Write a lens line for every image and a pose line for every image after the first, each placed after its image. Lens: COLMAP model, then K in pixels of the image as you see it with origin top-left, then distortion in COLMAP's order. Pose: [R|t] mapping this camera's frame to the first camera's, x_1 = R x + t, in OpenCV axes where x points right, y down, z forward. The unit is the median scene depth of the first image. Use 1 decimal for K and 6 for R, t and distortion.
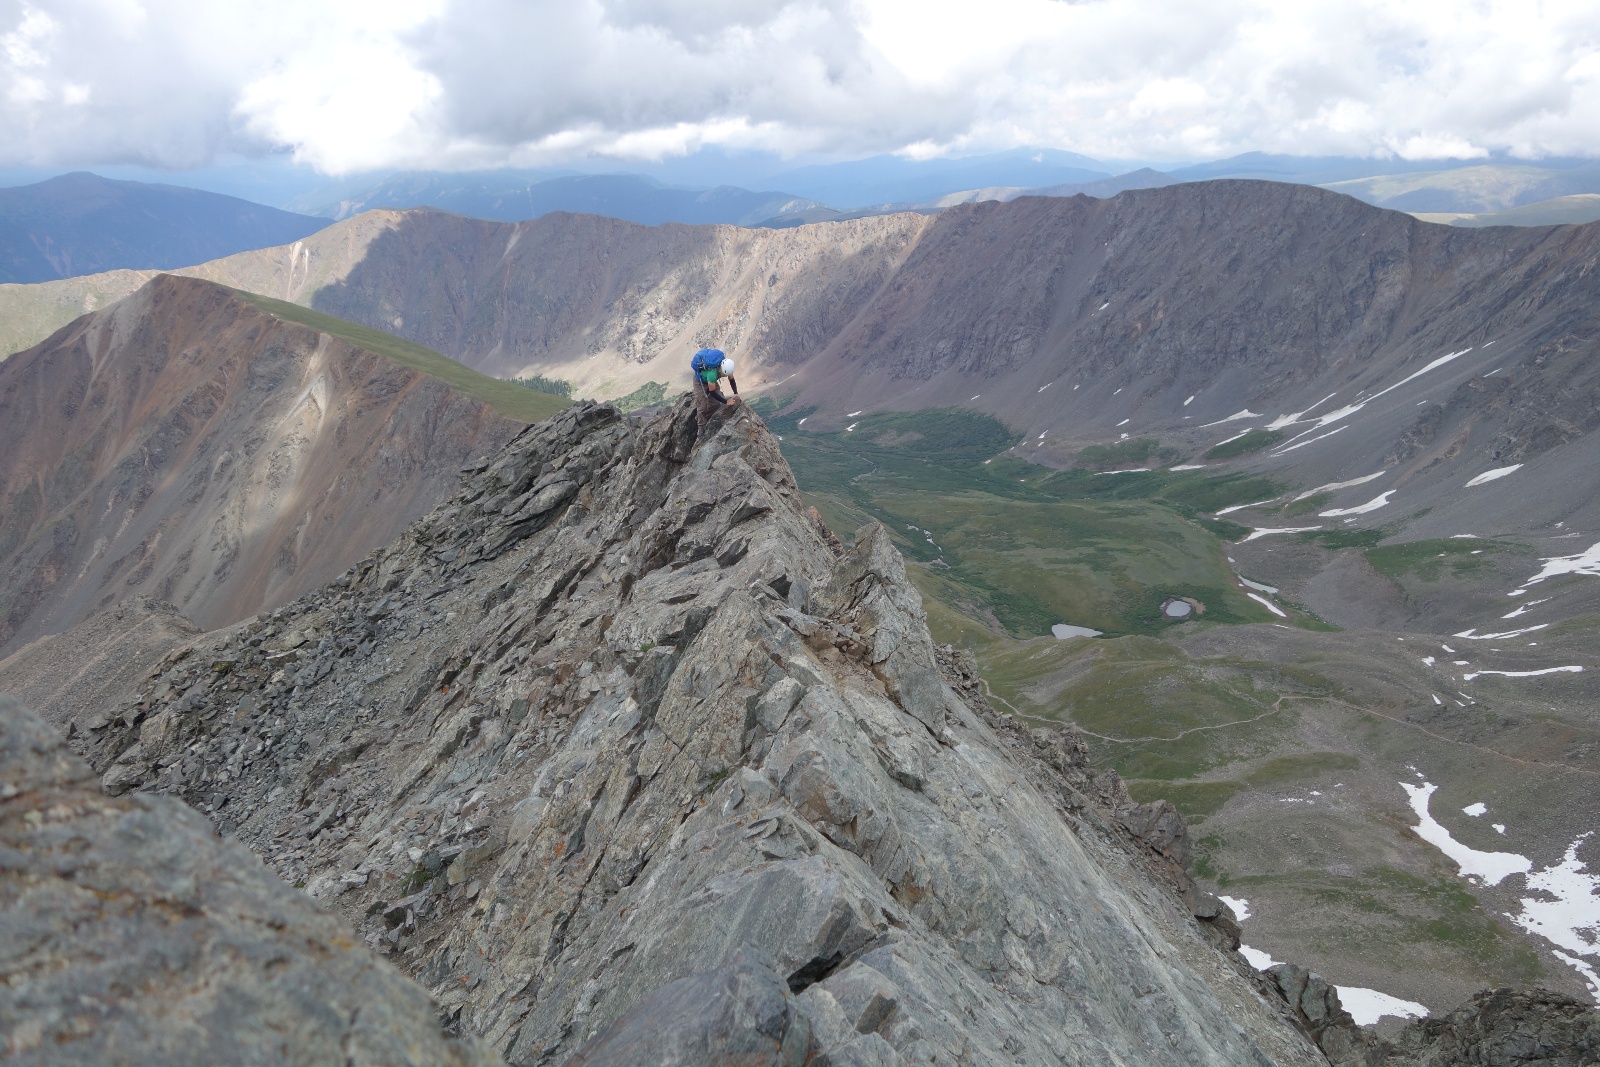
lens RADIAL K [[1309.9, 0, 799.8], [0, 1309.9, 534.4], [0, 0, 1]] dist [0.015795, 0.017588]
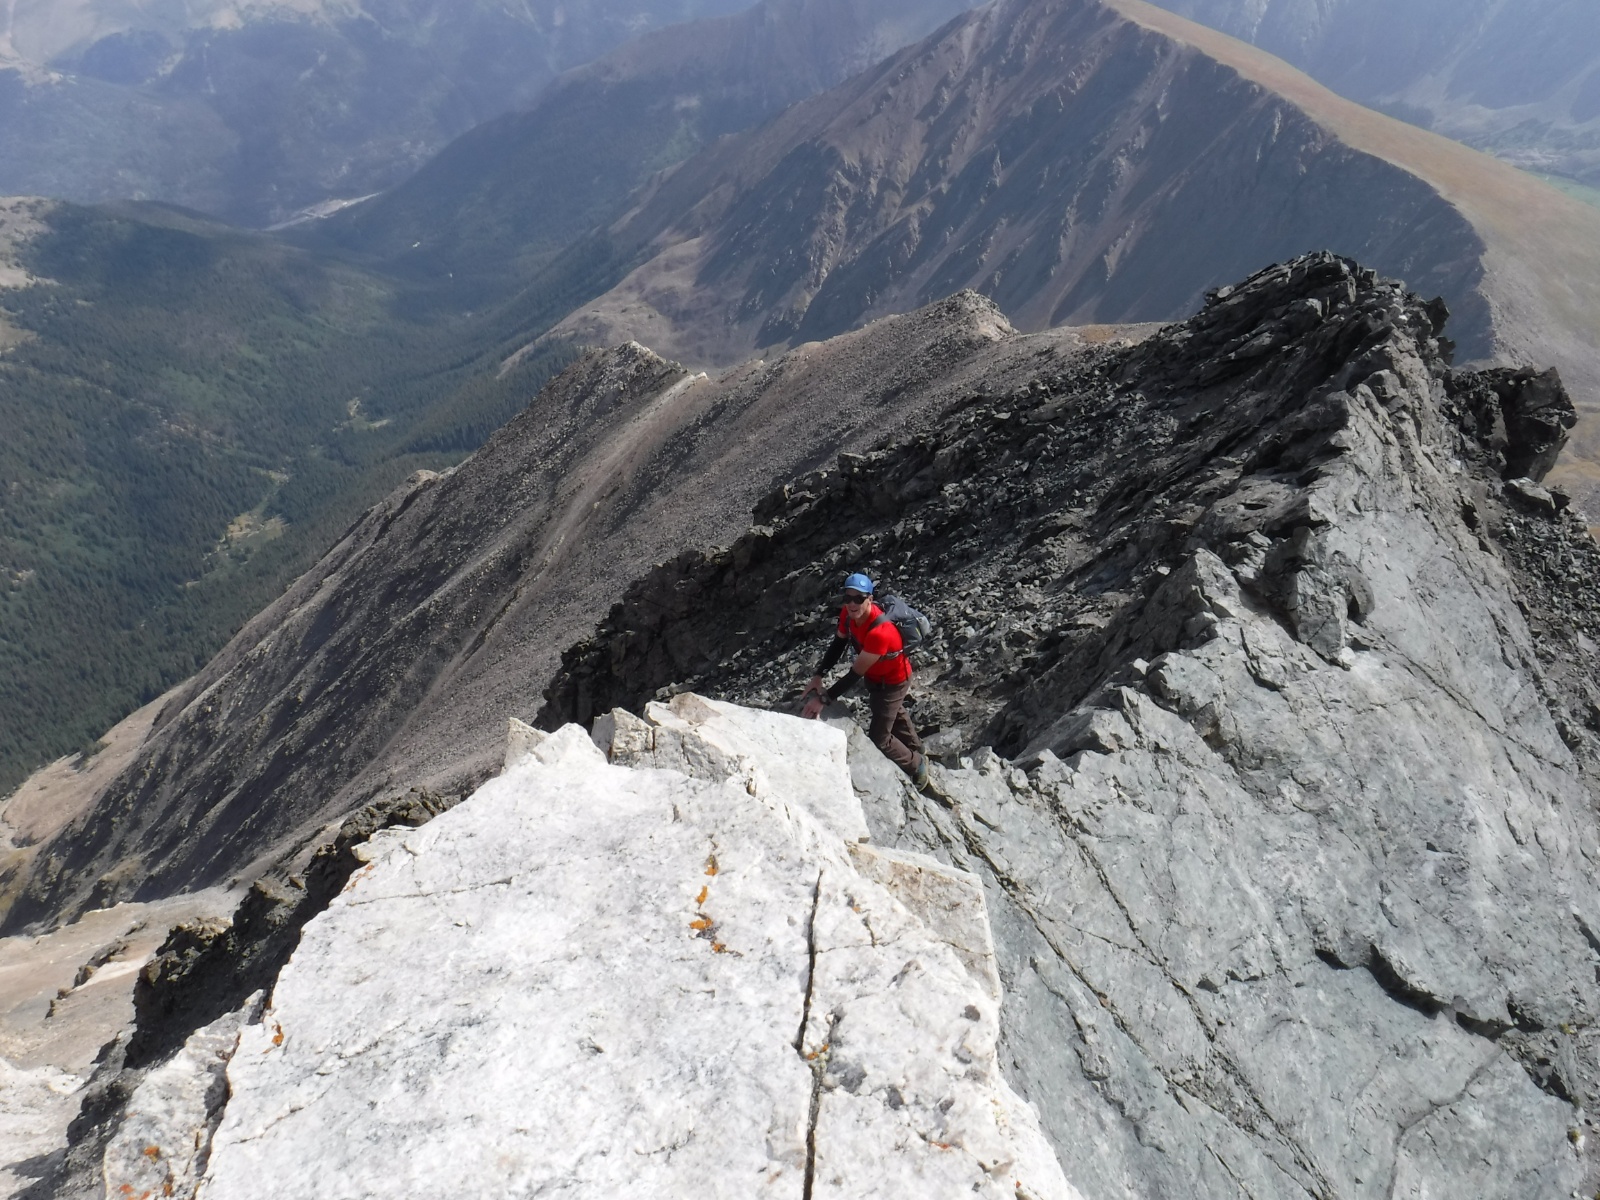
lens RADIAL K [[1313.3, 0, 751.9], [0, 1313.3, 630.5], [0, 0, 1]] dist [-0.106413, 0.028306]
pose [[0.802025, 0.267921, -0.533830, 0.003064], [-0.106463, 0.943565, 0.313610, -0.002449], [0.587726, -0.194689, 0.785286, -0.005272]]
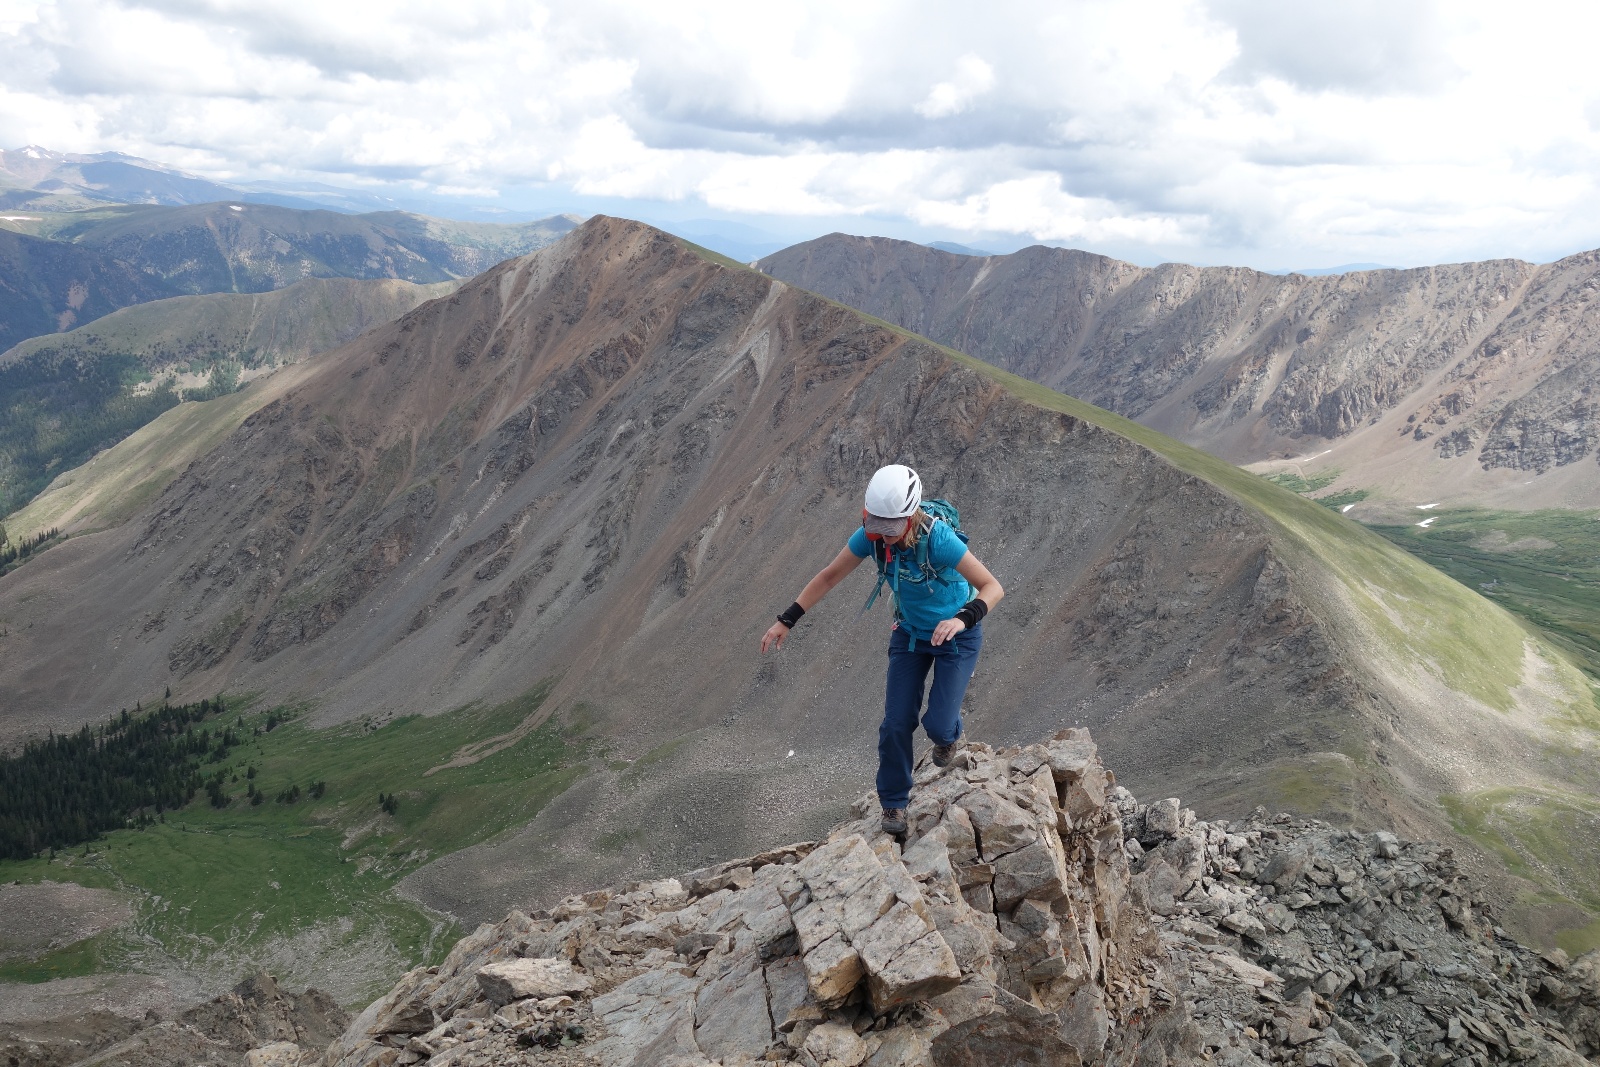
lens RADIAL K [[1309.9, 0, 798.0], [0, 1309.9, 544.6], [0, 0, 1]] dist [0.015795, 0.017588]
pose [[0.946386, 0.129825, -0.295803, -0.124395], [-0.148440, 0.988060, -0.041266, 0.021939], [0.286914, 0.082962, 0.954357, 0.341072]]
